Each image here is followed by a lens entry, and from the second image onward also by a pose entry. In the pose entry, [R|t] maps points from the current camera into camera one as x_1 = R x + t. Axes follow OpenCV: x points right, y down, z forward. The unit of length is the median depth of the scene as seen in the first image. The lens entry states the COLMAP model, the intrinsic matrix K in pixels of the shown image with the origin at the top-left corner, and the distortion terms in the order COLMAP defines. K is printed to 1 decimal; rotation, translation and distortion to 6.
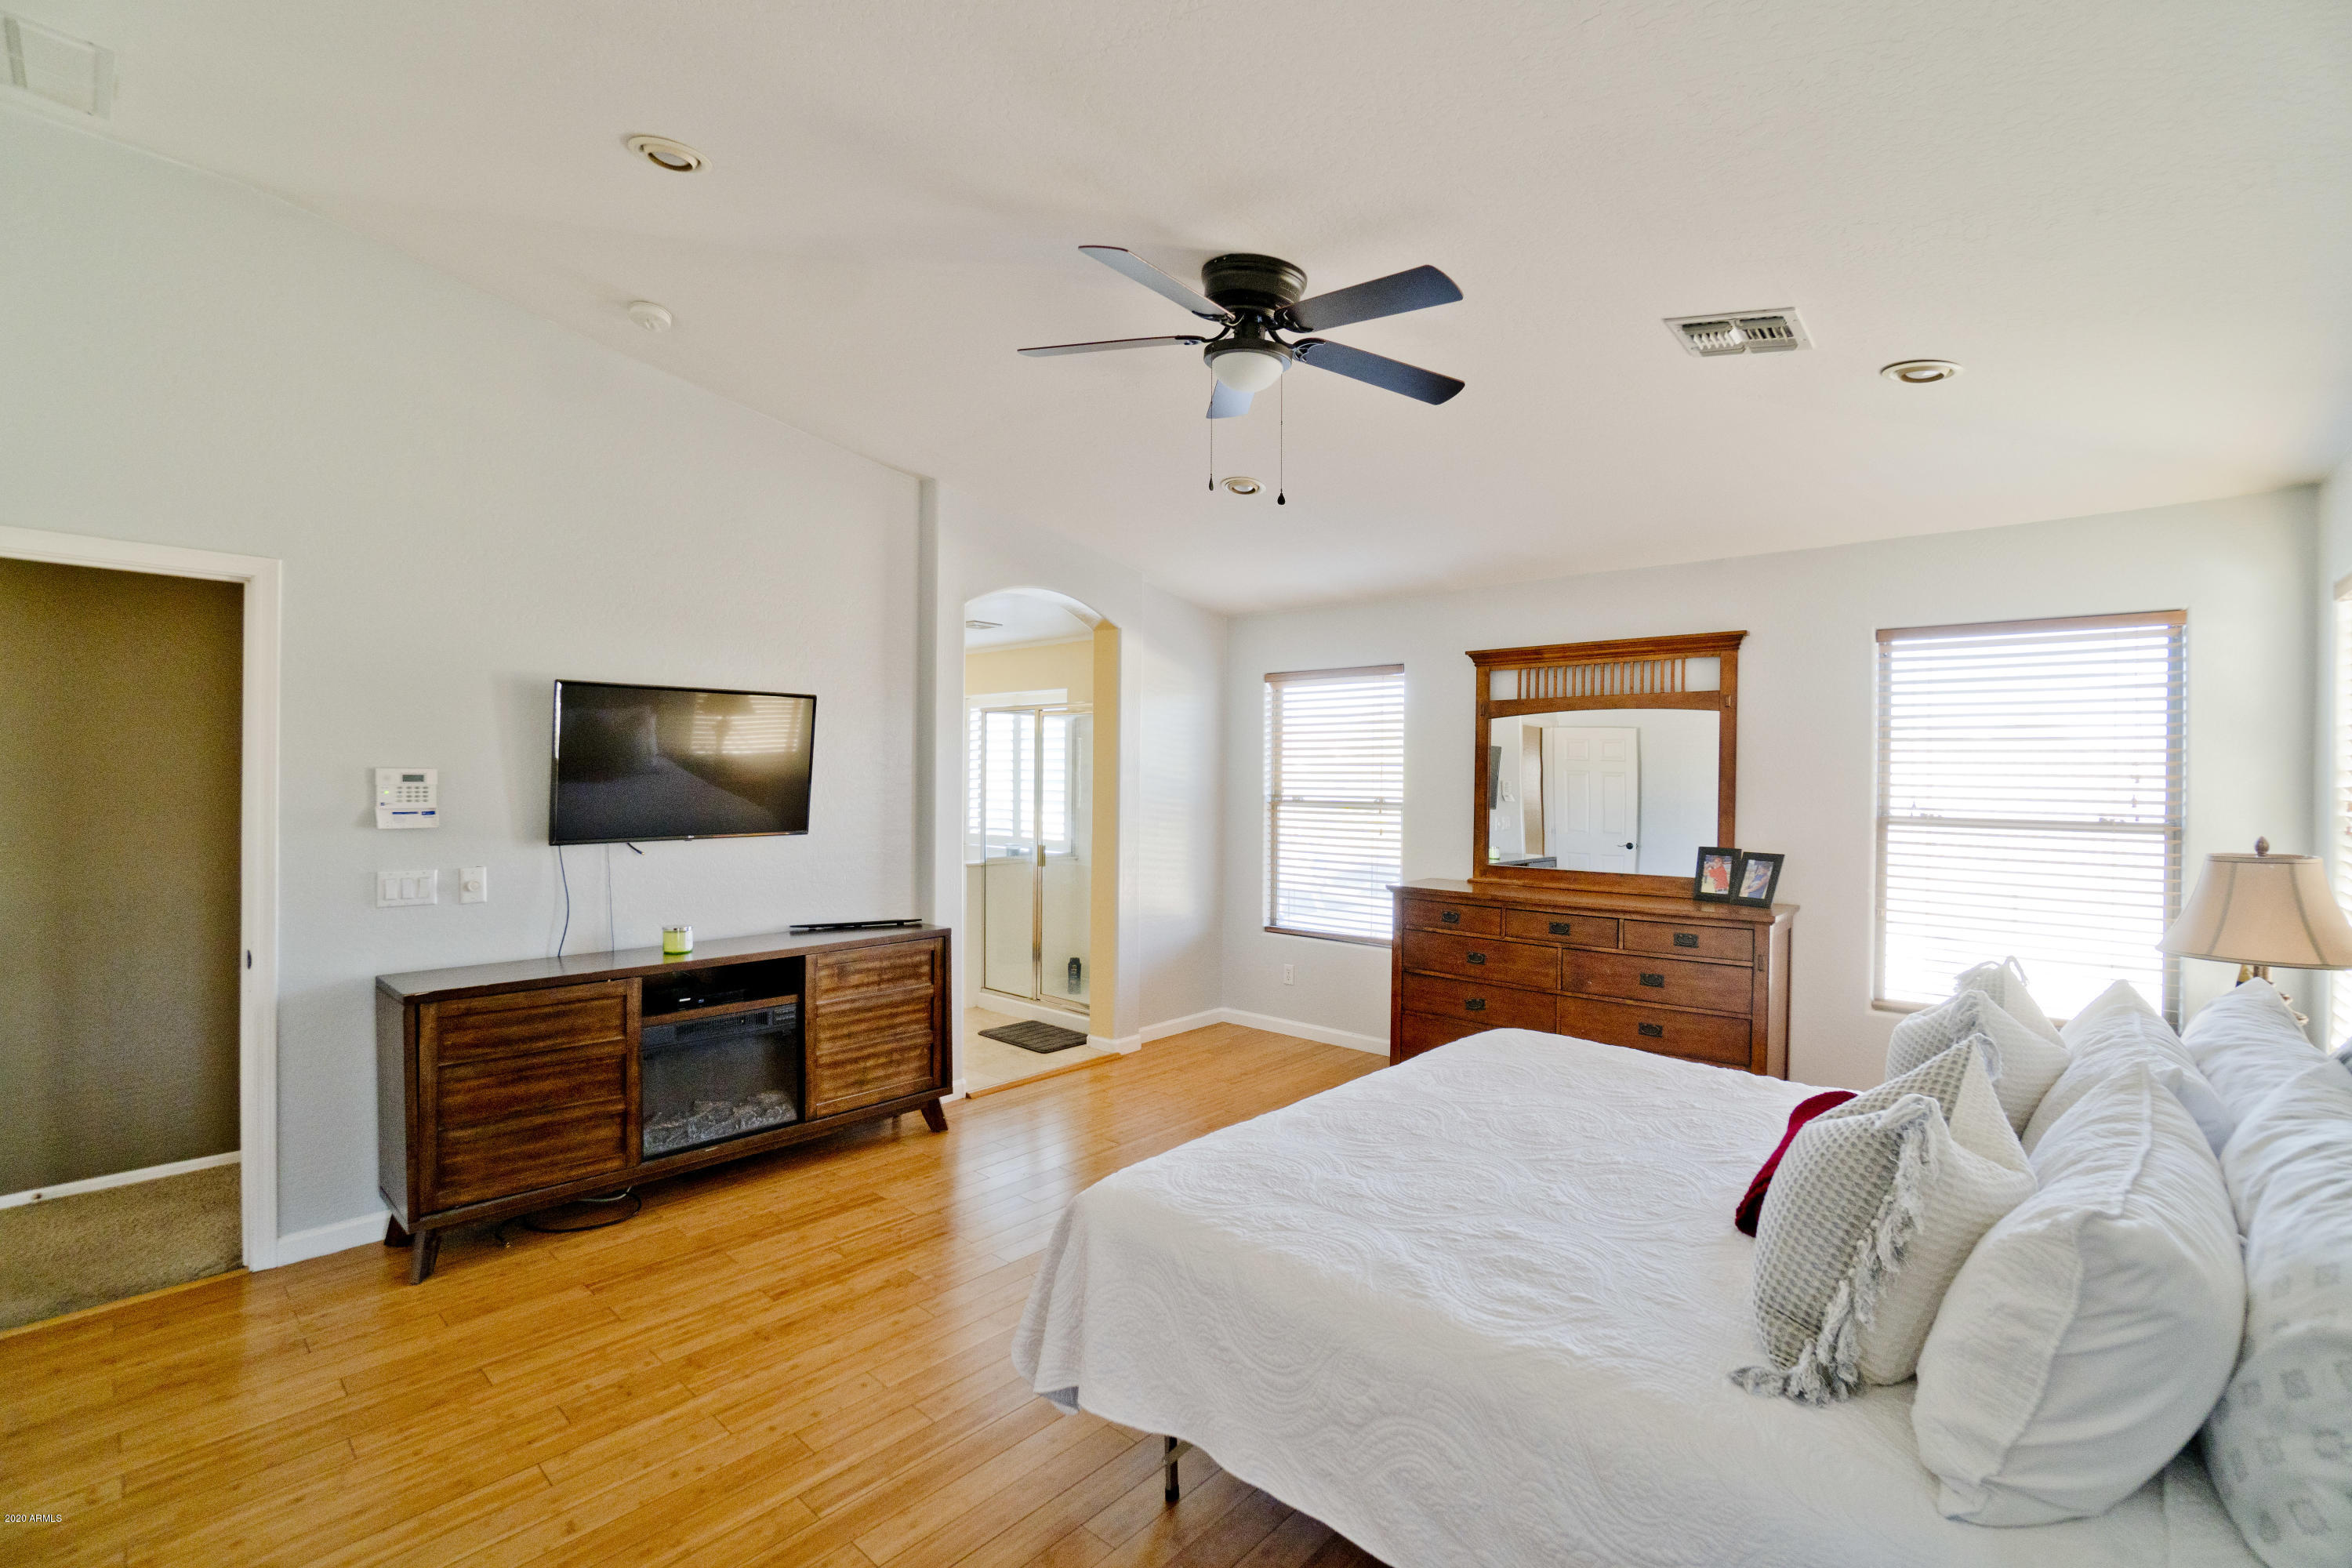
lens RADIAL K [[1032.4, 0, 1174.5], [0, 1032.4, 780.3], [0, 0, 1]] dist [-0.054169, 0.013294]
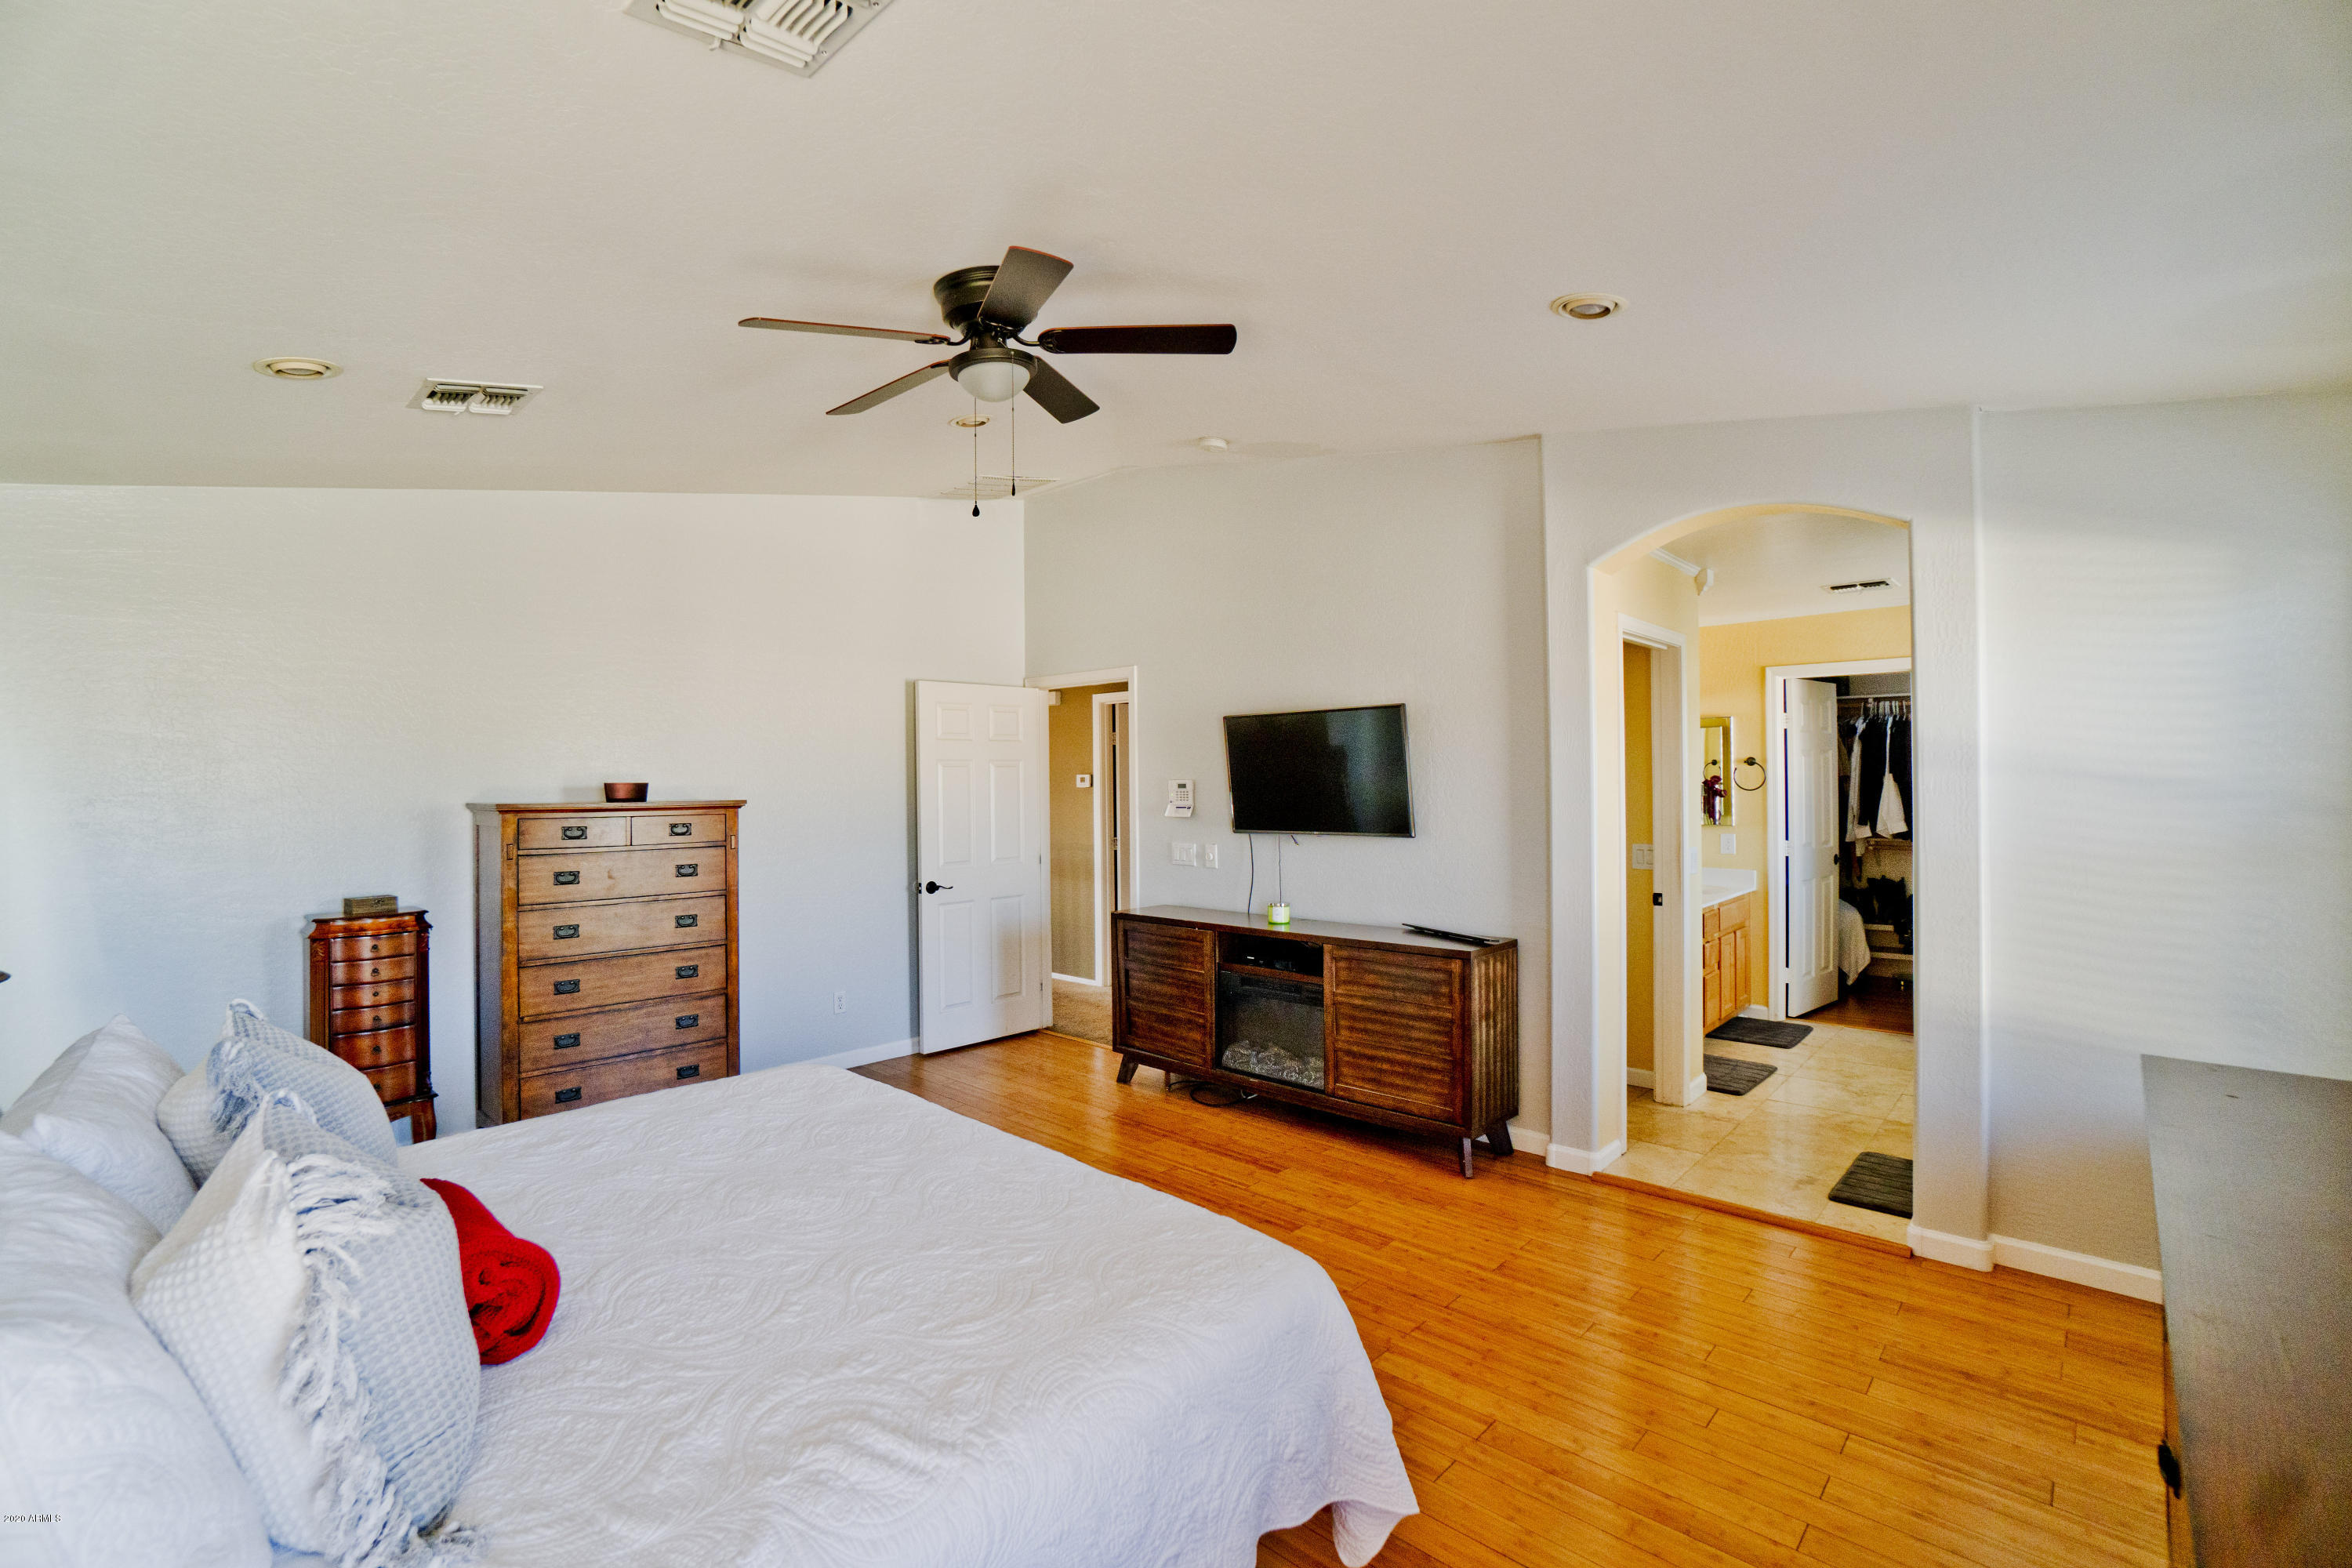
lens RADIAL K [[1032.4, 0, 1171.7], [0, 1032.4, 771.6], [0, 0, 1]] dist [-0.054169, 0.013294]
pose [[-0.022217, -0.017645, -0.999597, 0.798182], [0.004989, 0.999830, -0.017760, 0.003005], [0.999741, -0.005381, -0.022125, 0.898262]]
